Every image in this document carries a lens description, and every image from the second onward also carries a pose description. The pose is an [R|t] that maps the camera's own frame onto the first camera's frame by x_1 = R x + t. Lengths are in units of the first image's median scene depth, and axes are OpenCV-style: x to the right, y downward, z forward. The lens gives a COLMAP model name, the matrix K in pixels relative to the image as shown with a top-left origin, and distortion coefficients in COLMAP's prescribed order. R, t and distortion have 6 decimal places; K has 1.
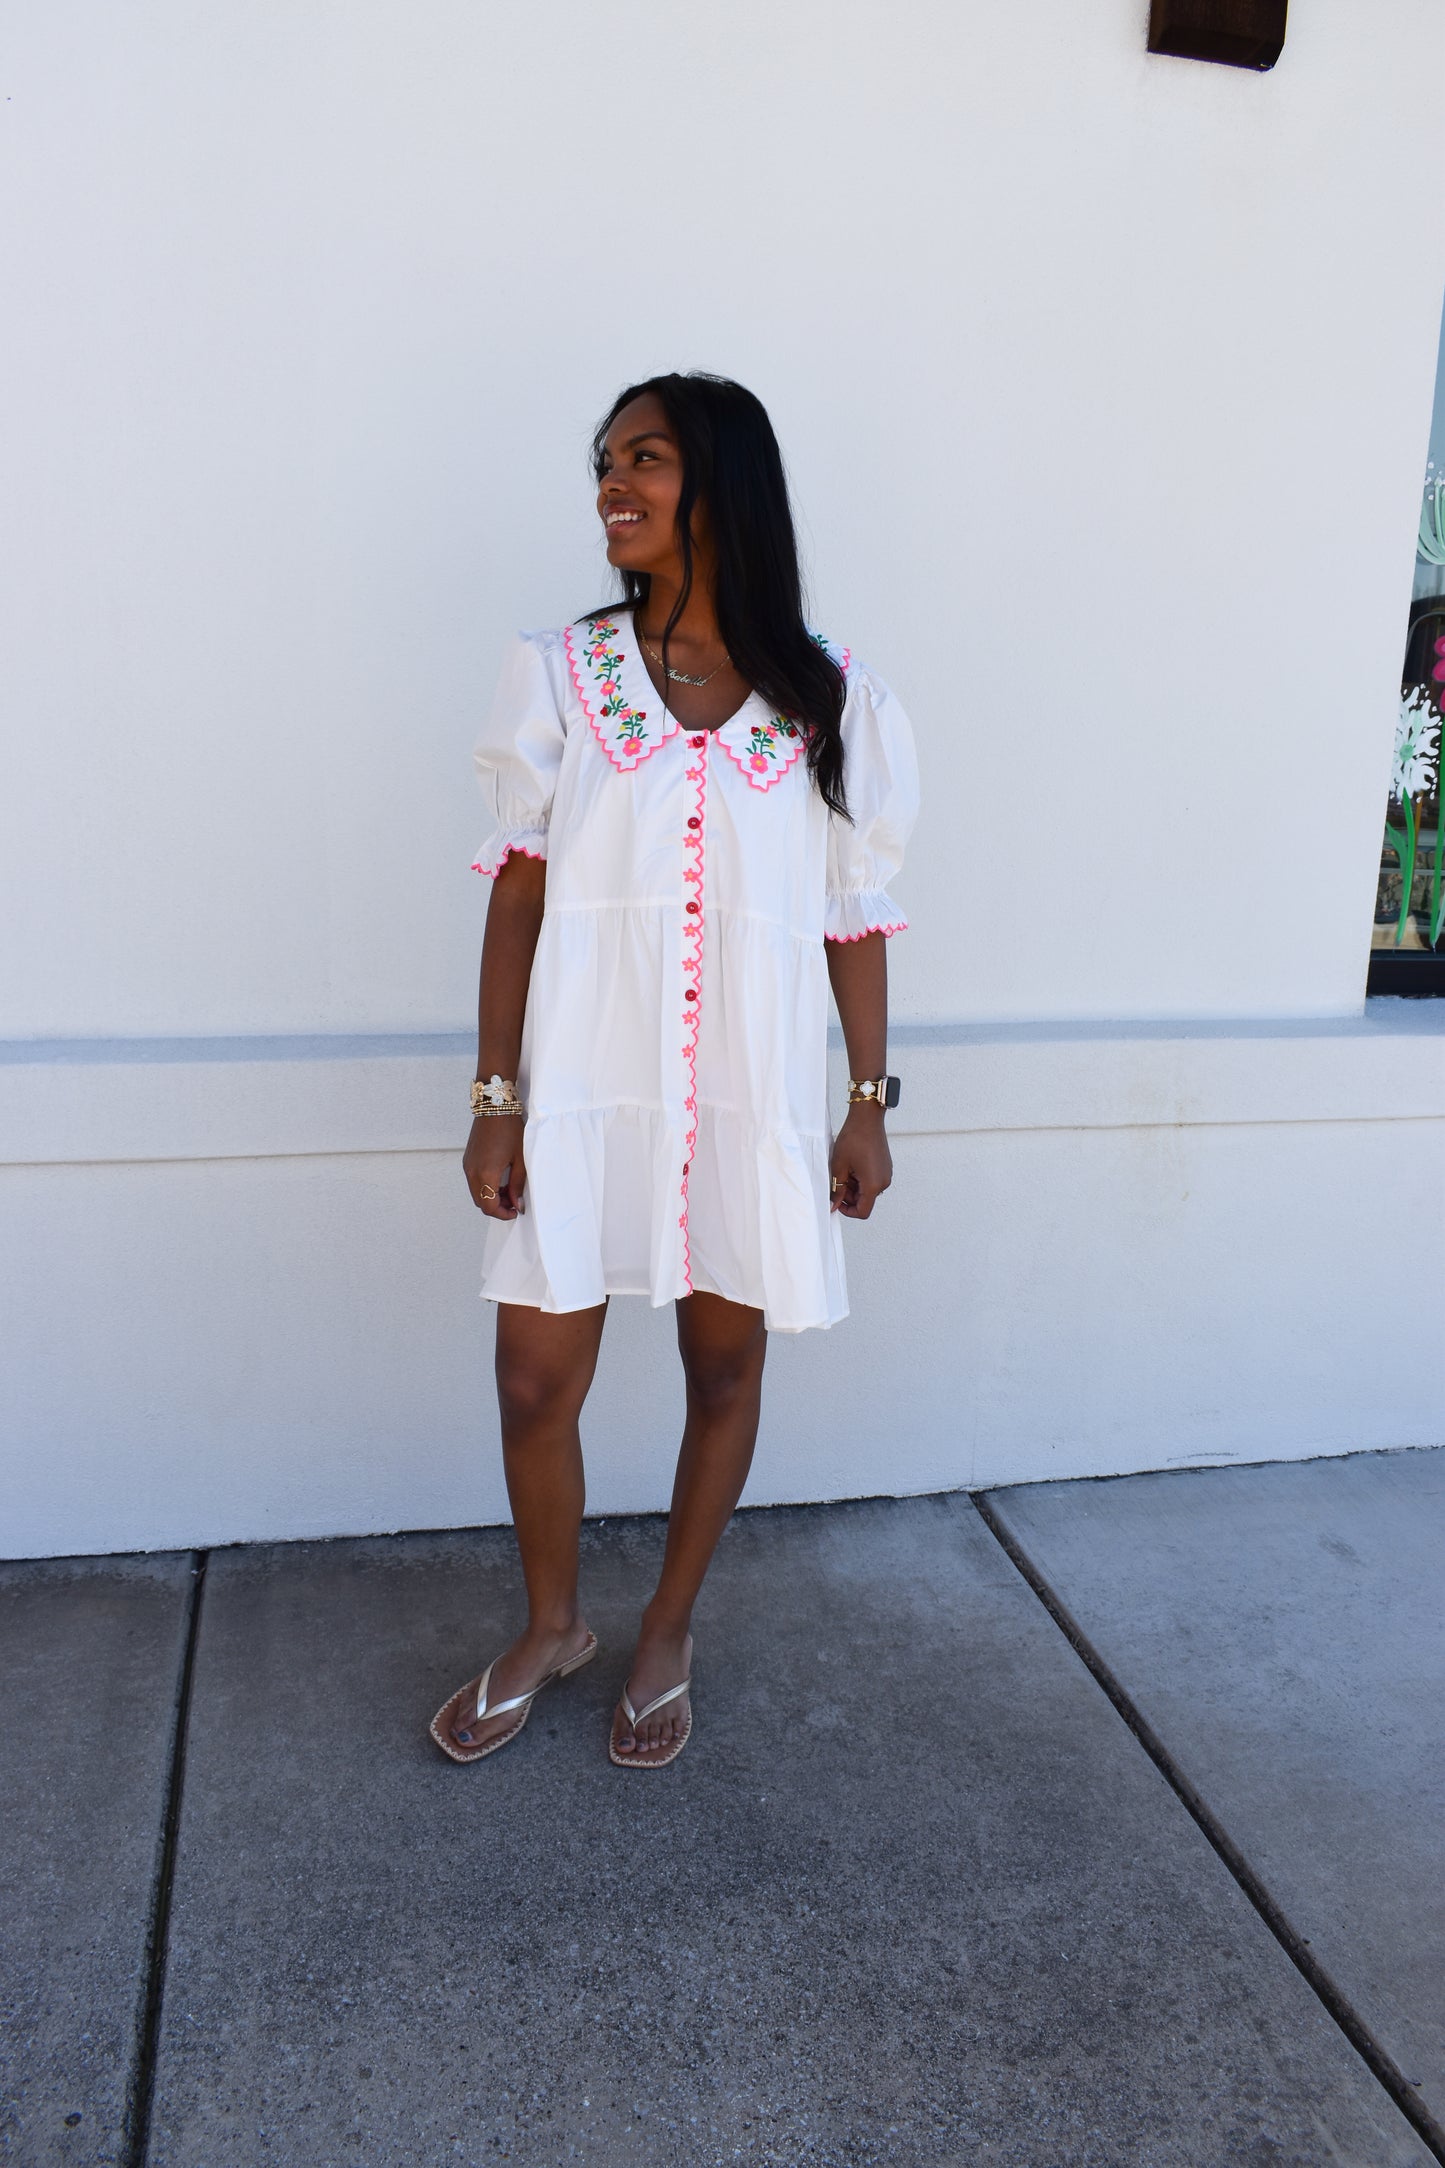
lens RADIAL K [[1714.7, 0, 729.6], [0, 1714.7, 1095.0], [0, 0, 1]] dist [-0.098239, 0.020006]
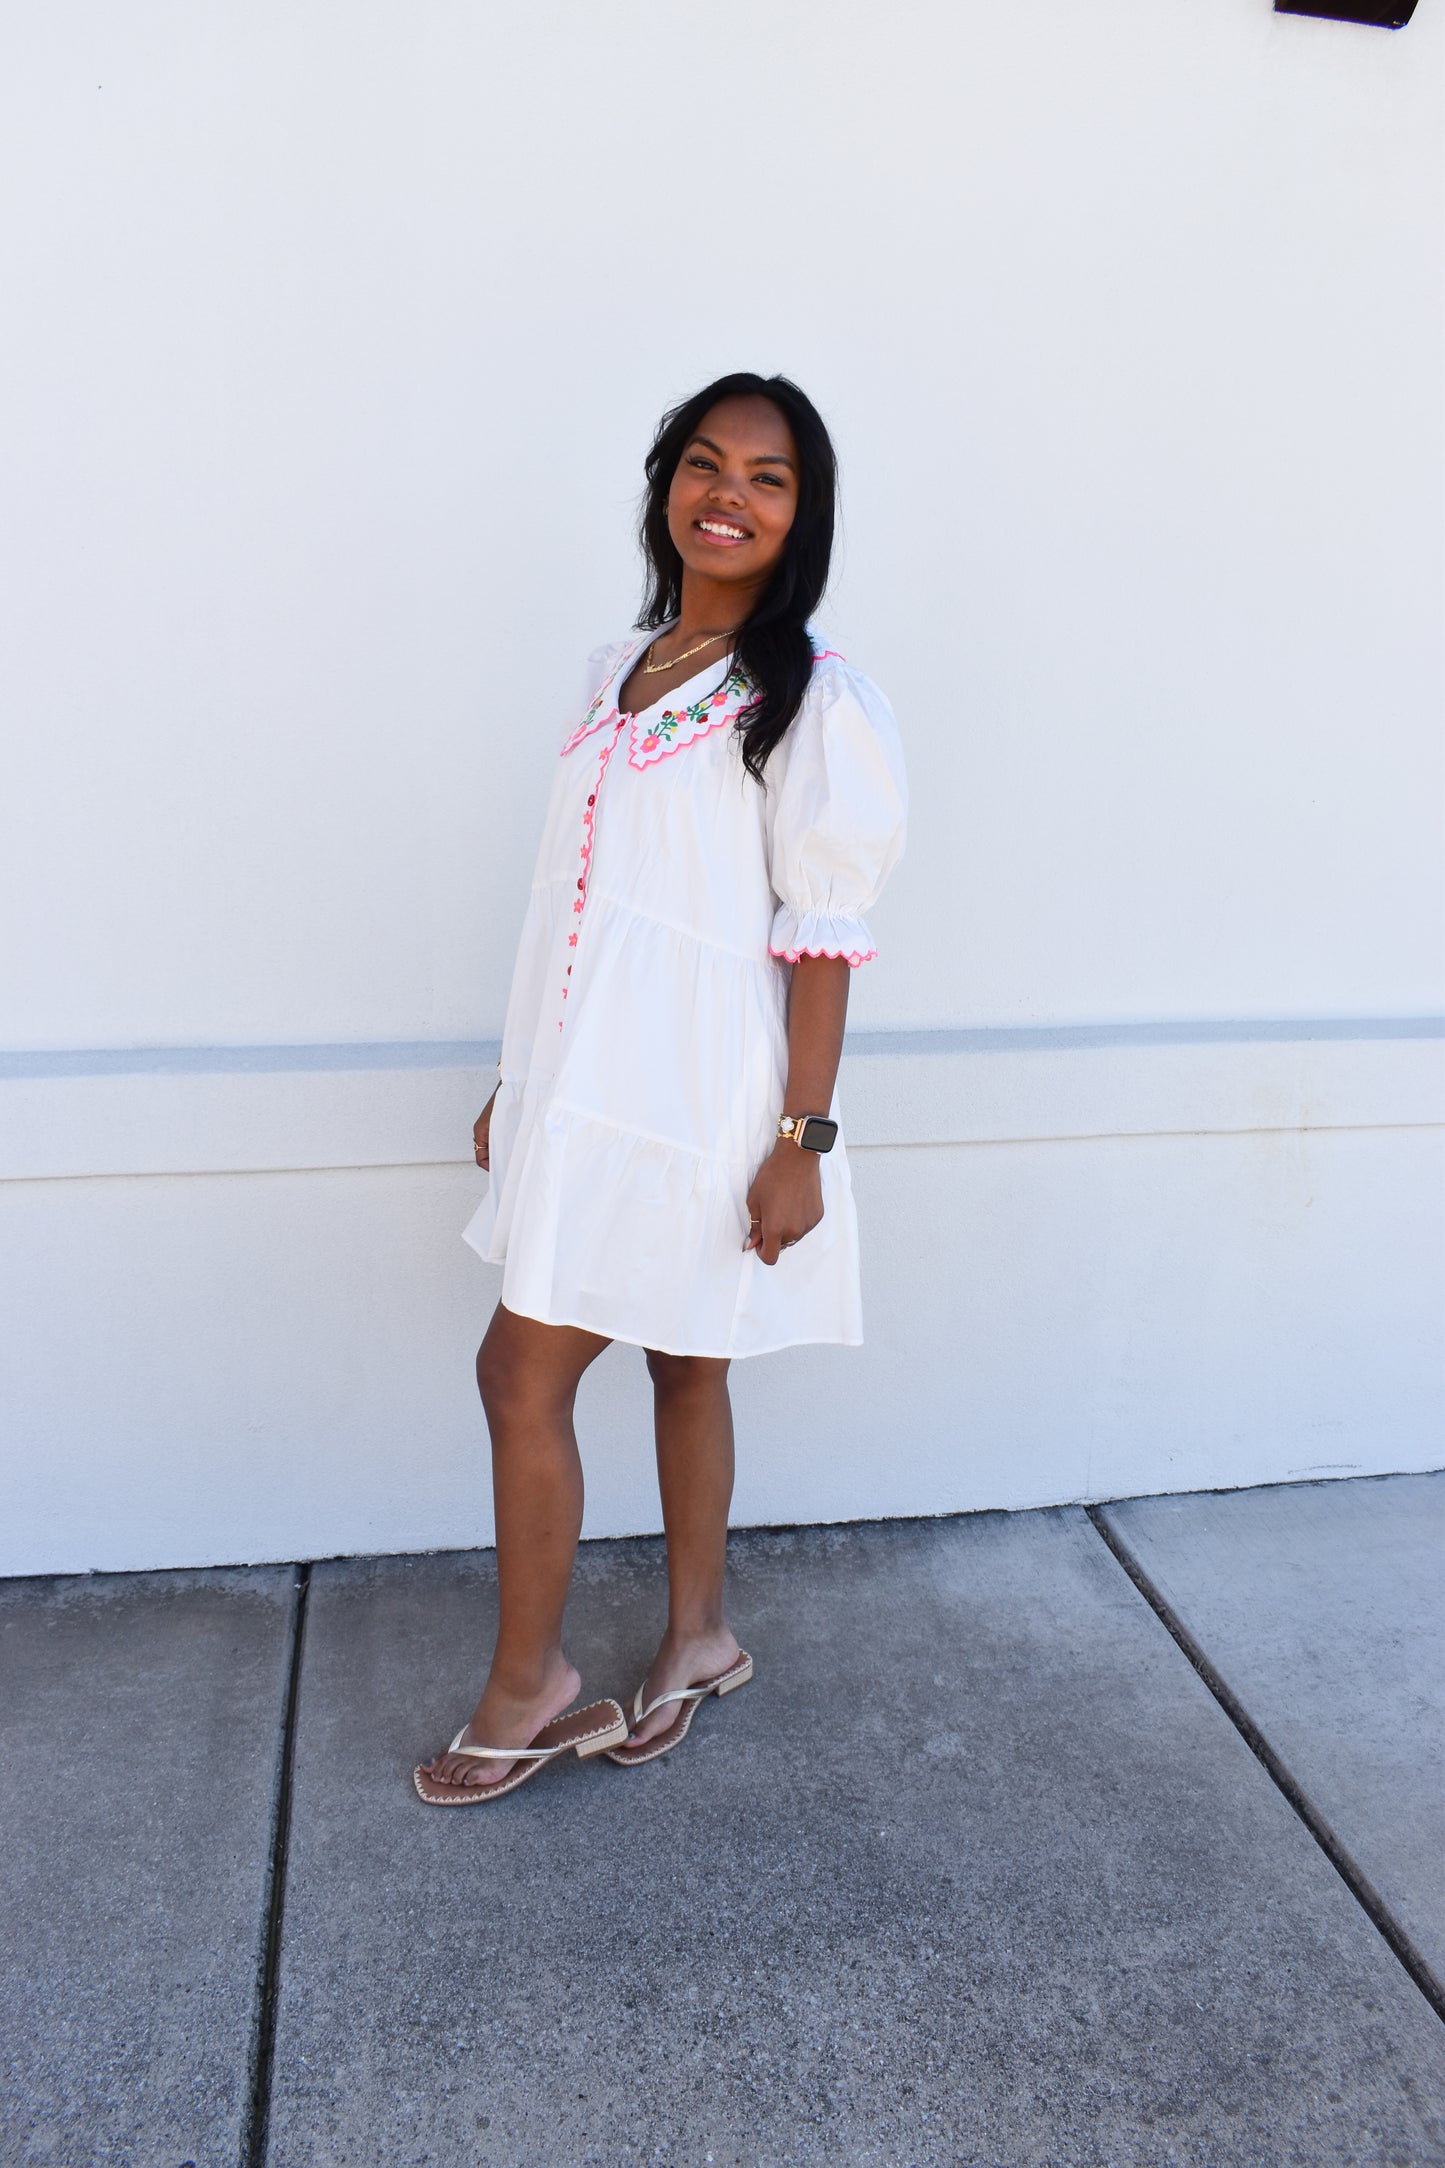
lens RADIAL K [[1714.7, 0, 732.5], [0, 1714.7, 1091.0], [0, 0, 1]] dist [-0.098239, 0.020006]
pose [[0.998998, -0.001780, -0.044722, -0.021593], [0.002402, 0.999901, 0.013850, -0.023165], [0.044693, -0.013943, 0.998903, 0.031680]]
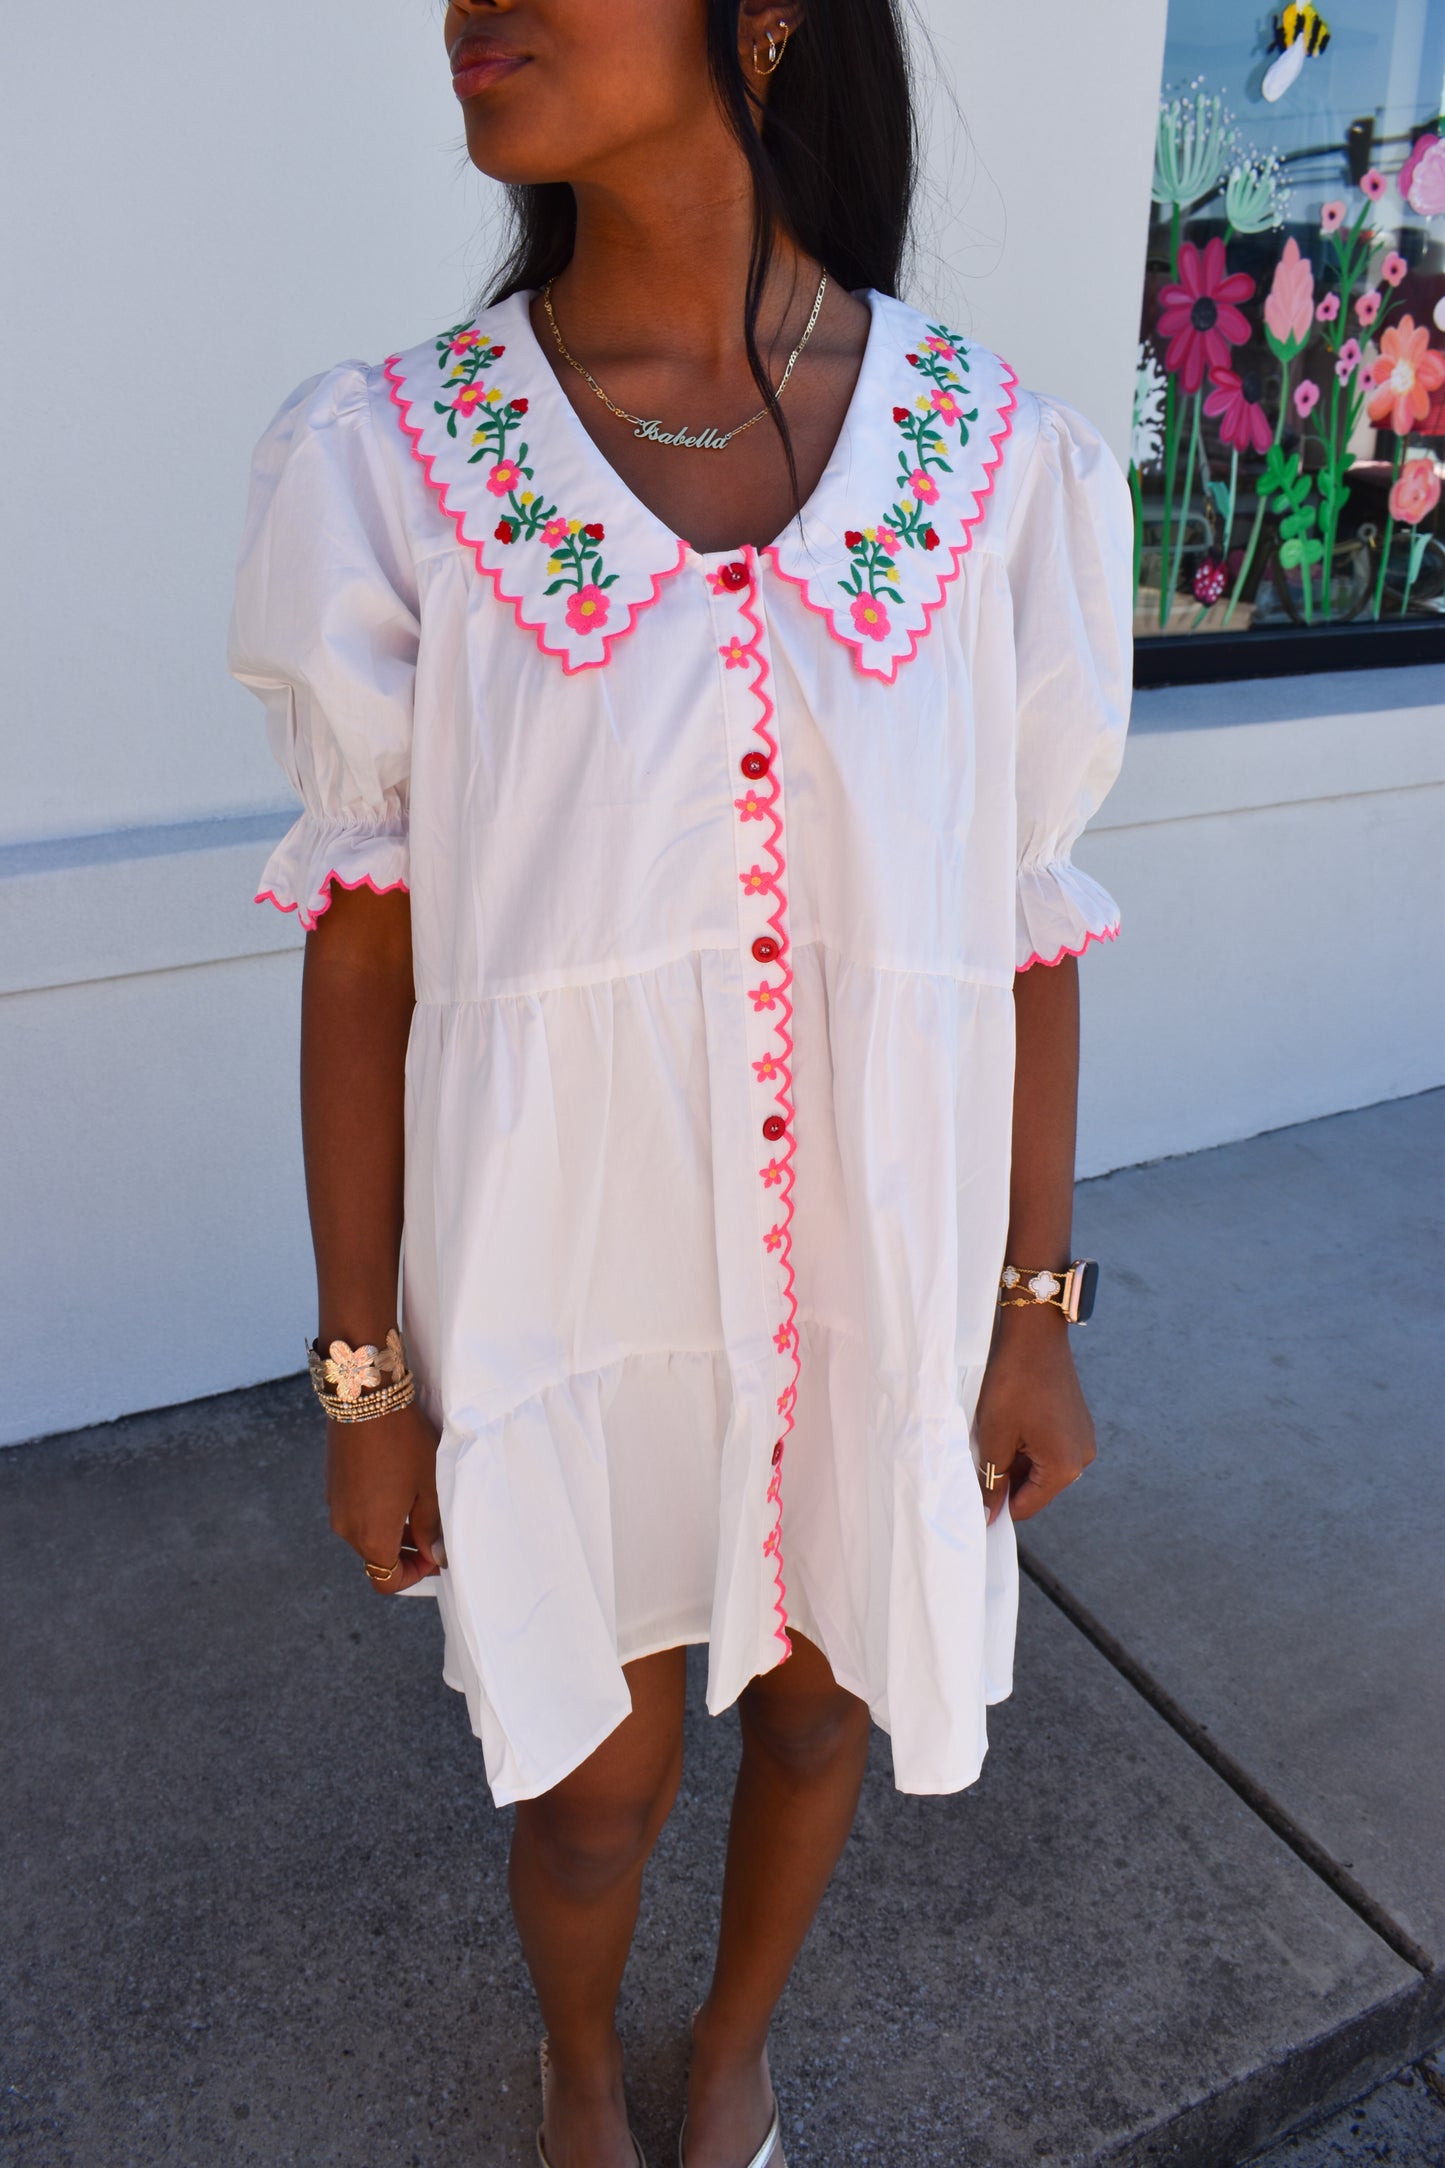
lens RADIAL K [[1714.7, 0, 709.5], [0, 1714.7, 1082.4], [0, 0, 1]] dist [-0.098239, 0.020006]
pose [[0.970839, -0.123421, 0.205522, -0.071796], [0.086872, 0.980145, 0.178236, -0.045347], [-0.223440, -0.155185, 0.962285, 0.161510]]
